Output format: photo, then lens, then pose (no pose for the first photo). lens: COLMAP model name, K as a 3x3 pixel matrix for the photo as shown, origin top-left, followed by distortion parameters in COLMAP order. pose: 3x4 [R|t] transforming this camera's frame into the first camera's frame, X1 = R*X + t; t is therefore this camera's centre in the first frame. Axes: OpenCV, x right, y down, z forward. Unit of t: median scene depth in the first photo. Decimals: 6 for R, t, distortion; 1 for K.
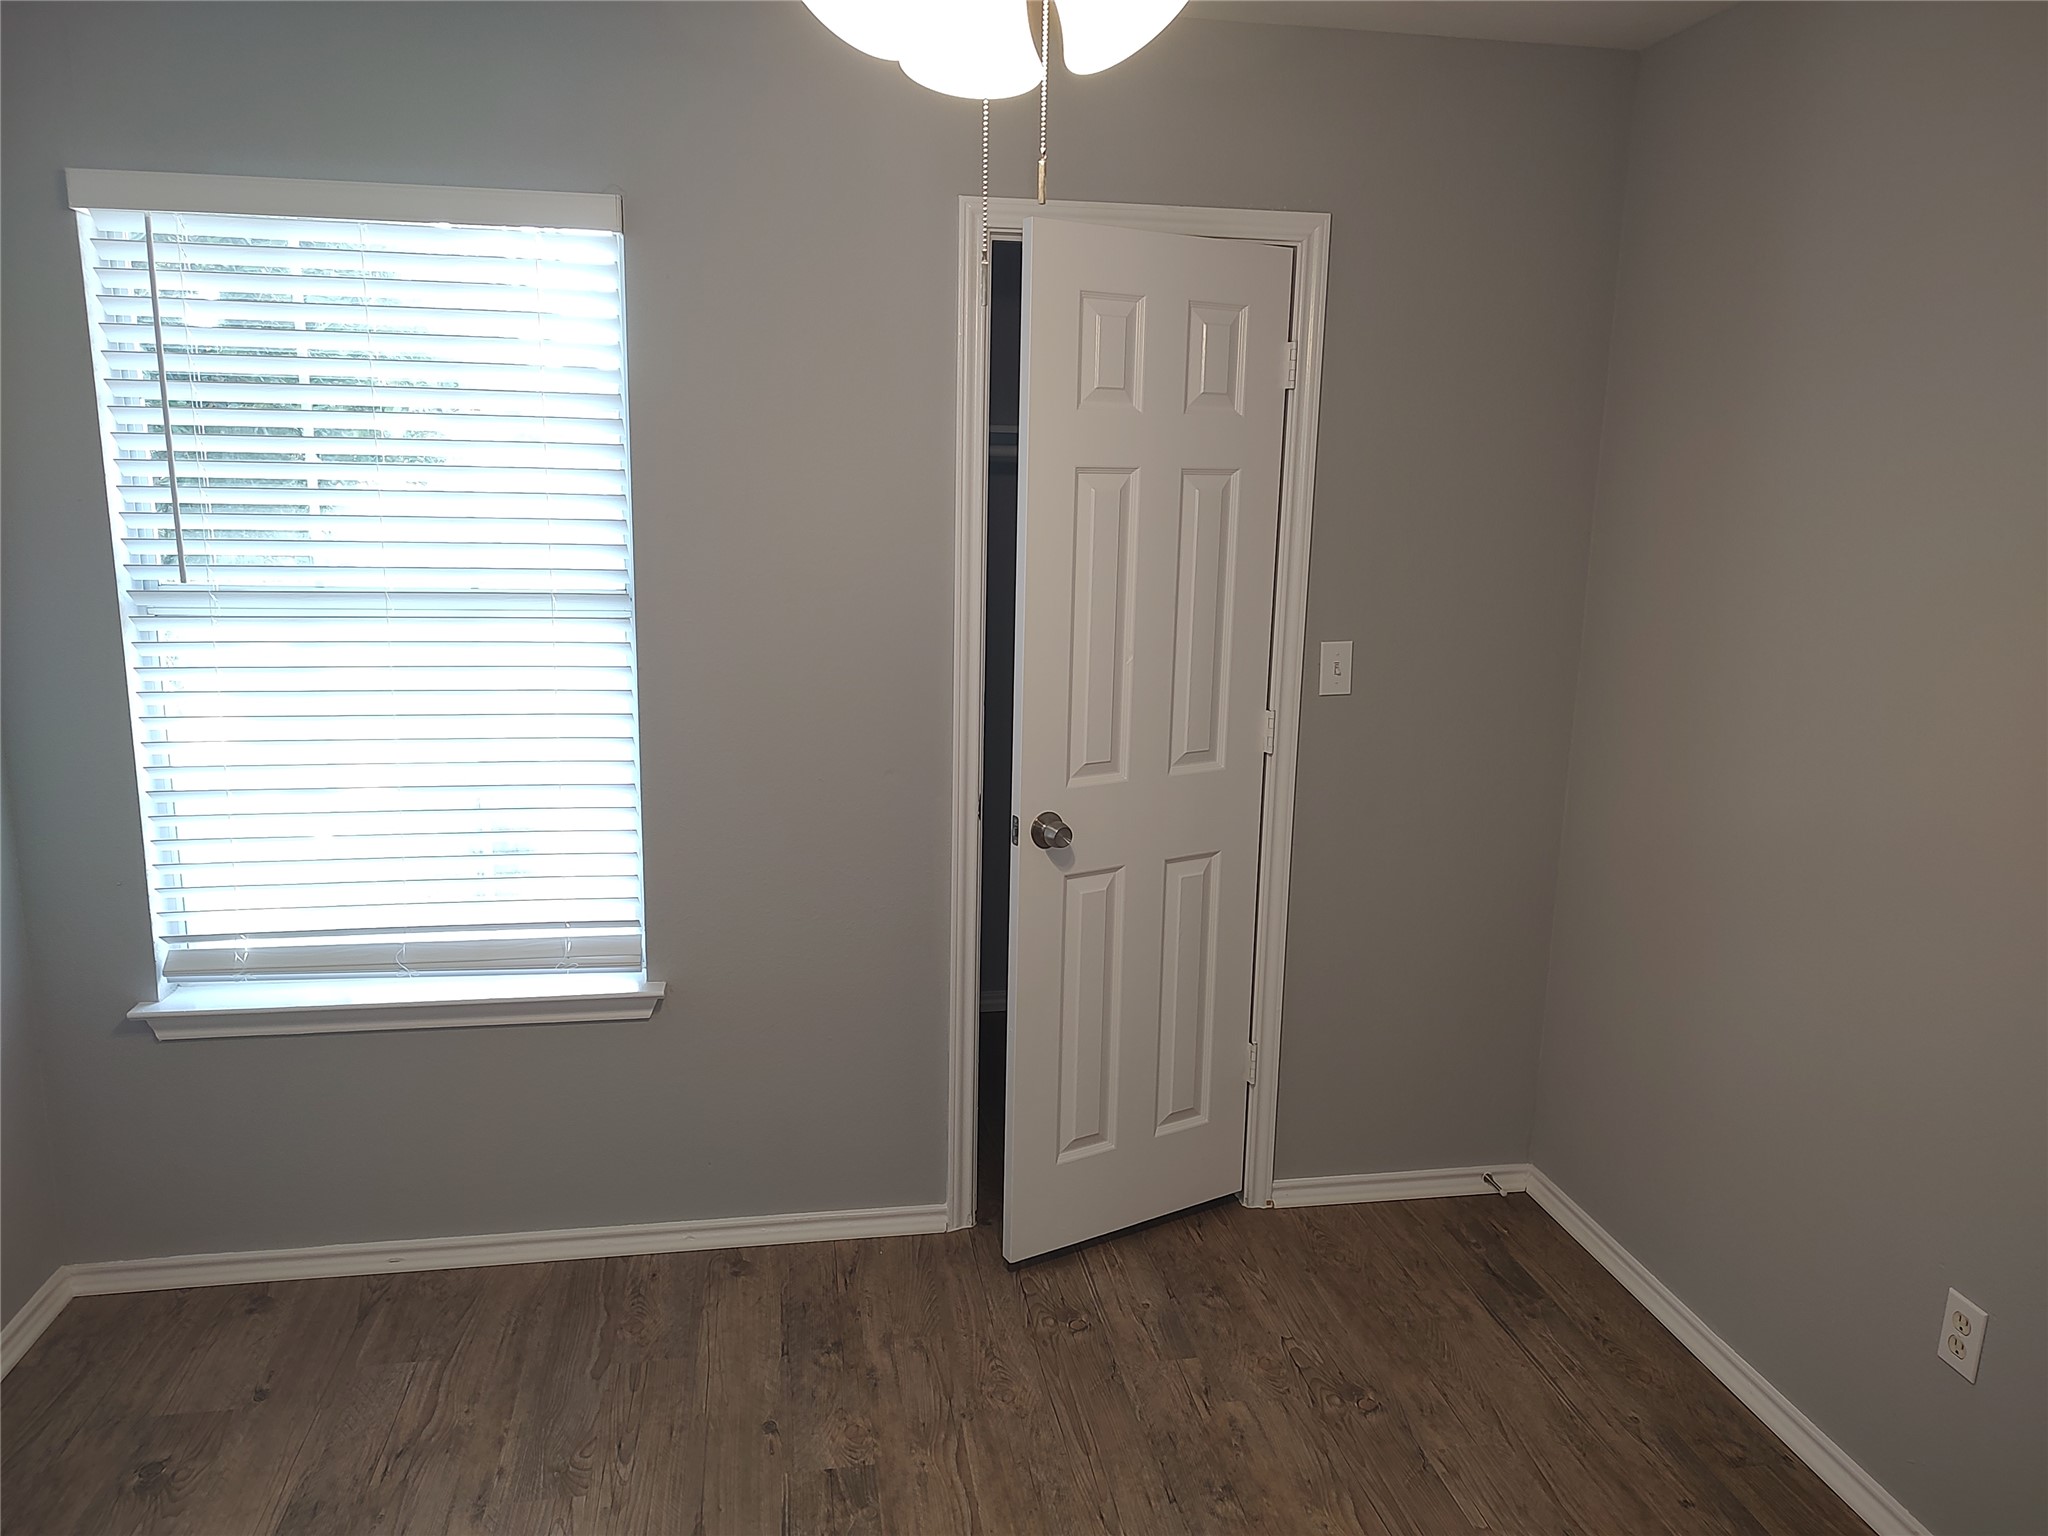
lens RADIAL K [[1464.9, 0, 1032.0], [0, 1464.9, 760.6], [0, 0, 1]] dist [0.031289, -0.025760]
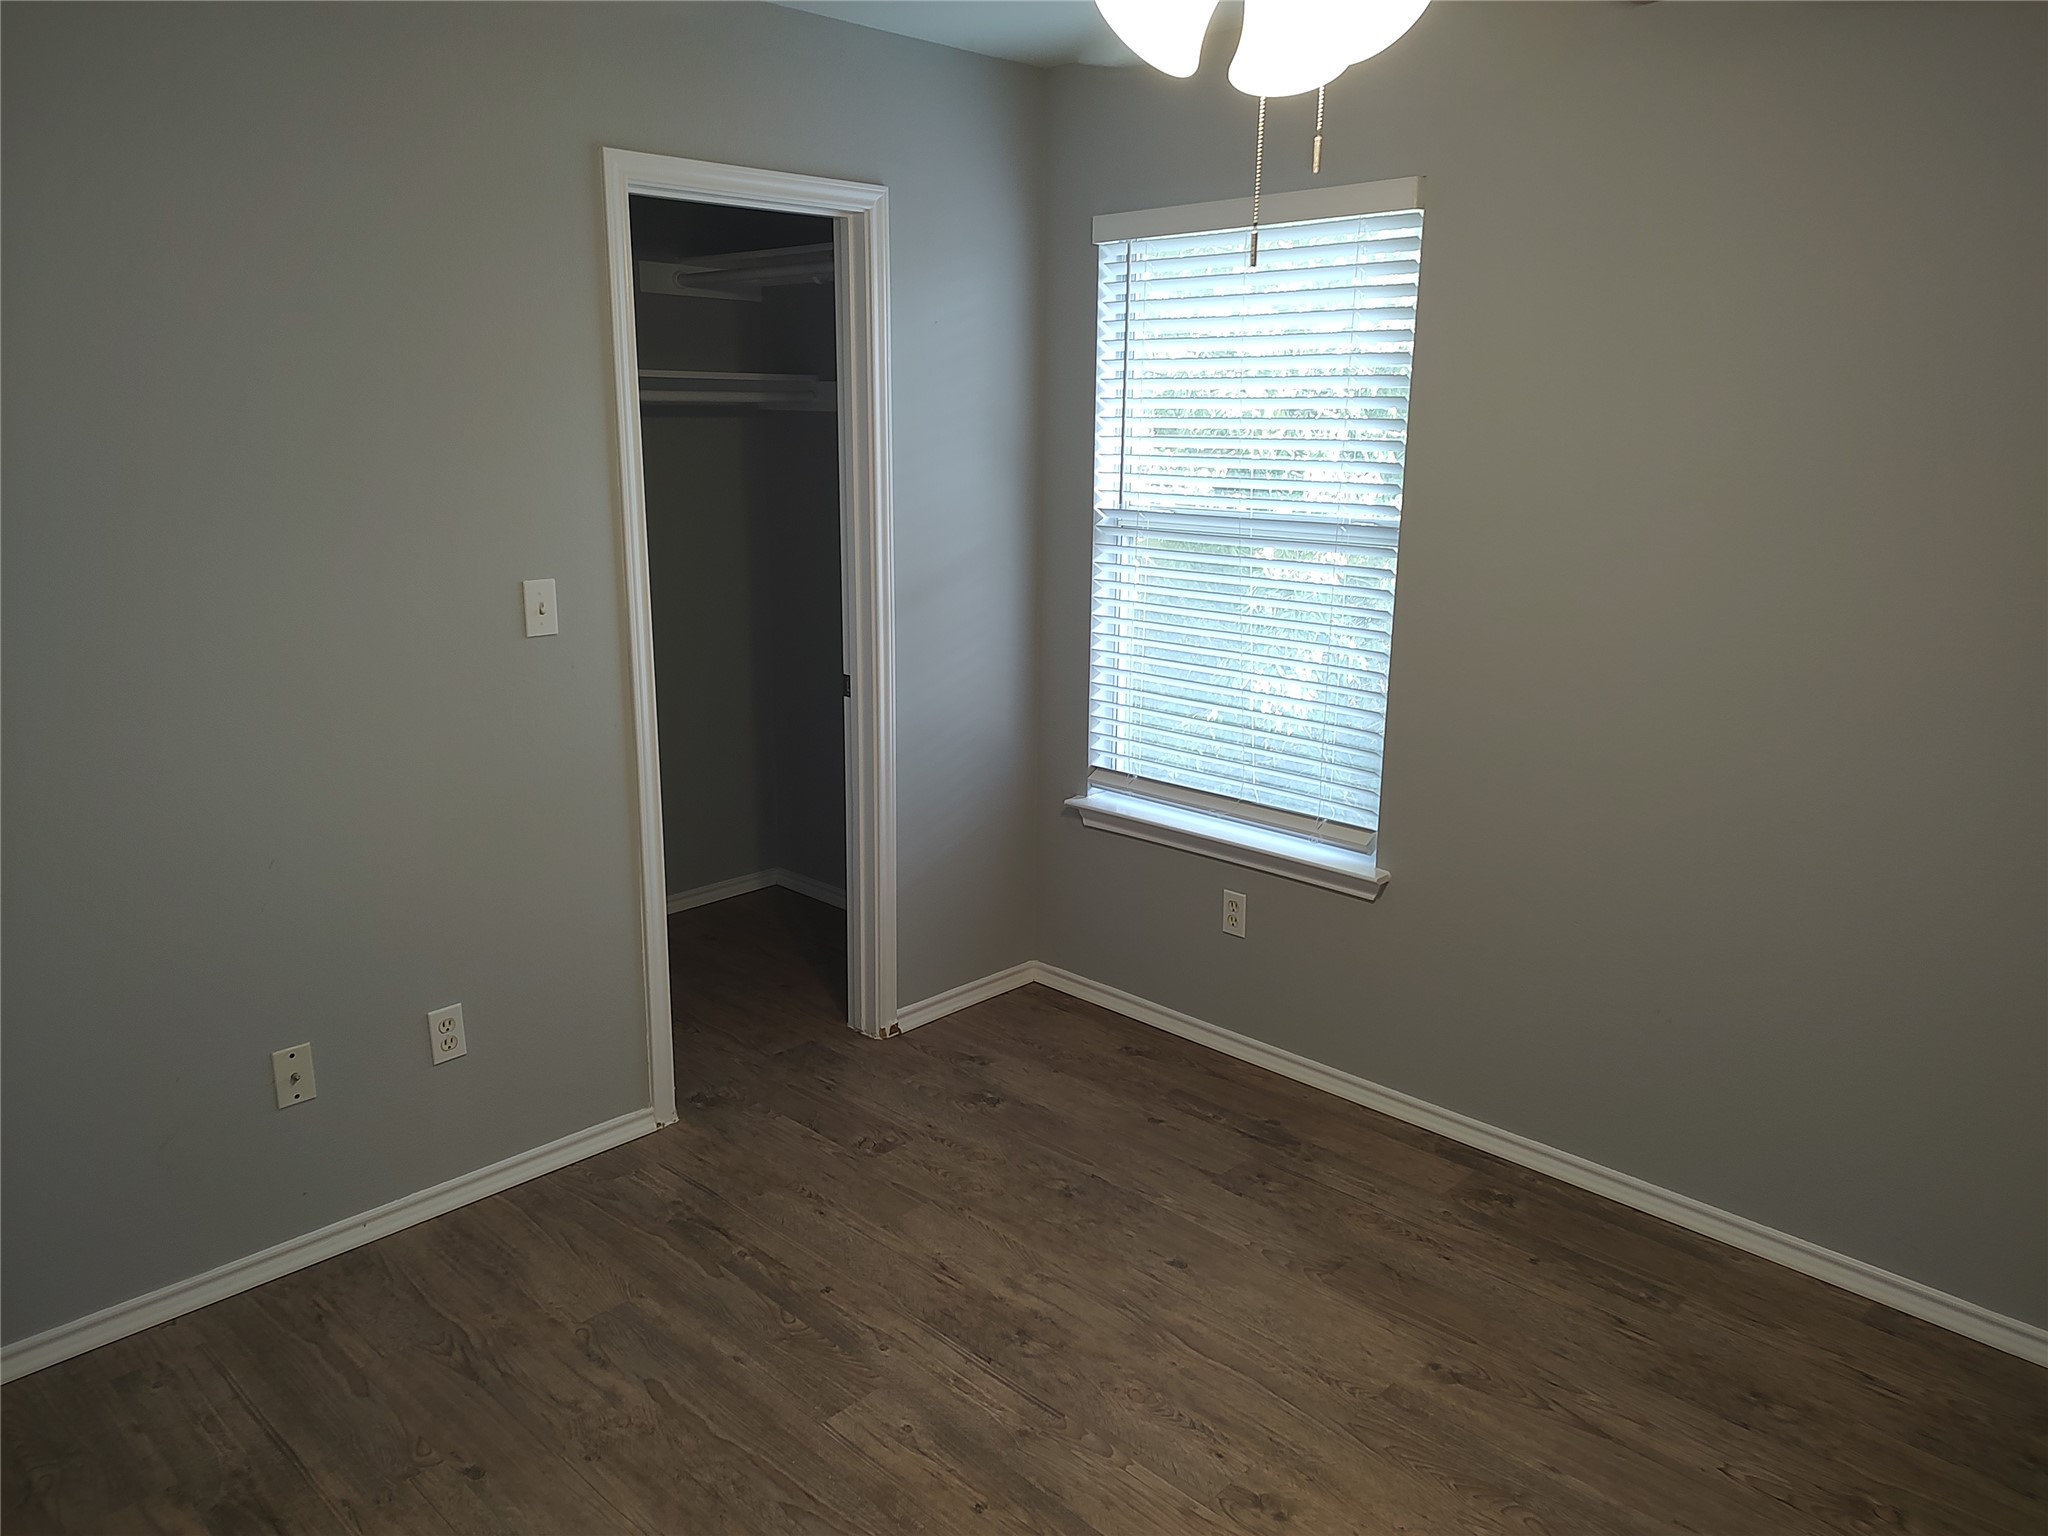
lens RADIAL K [[1464.9, 0, 1032.0], [0, 1464.9, 760.6], [0, 0, 1]] dist [0.031289, -0.025760]
pose [[0.595785, 0.169127, -0.785135, 0.491328], [-0.148448, 0.983922, 0.099301, -0.006357], [0.789306, 0.057390, 0.611312, 0.086929]]
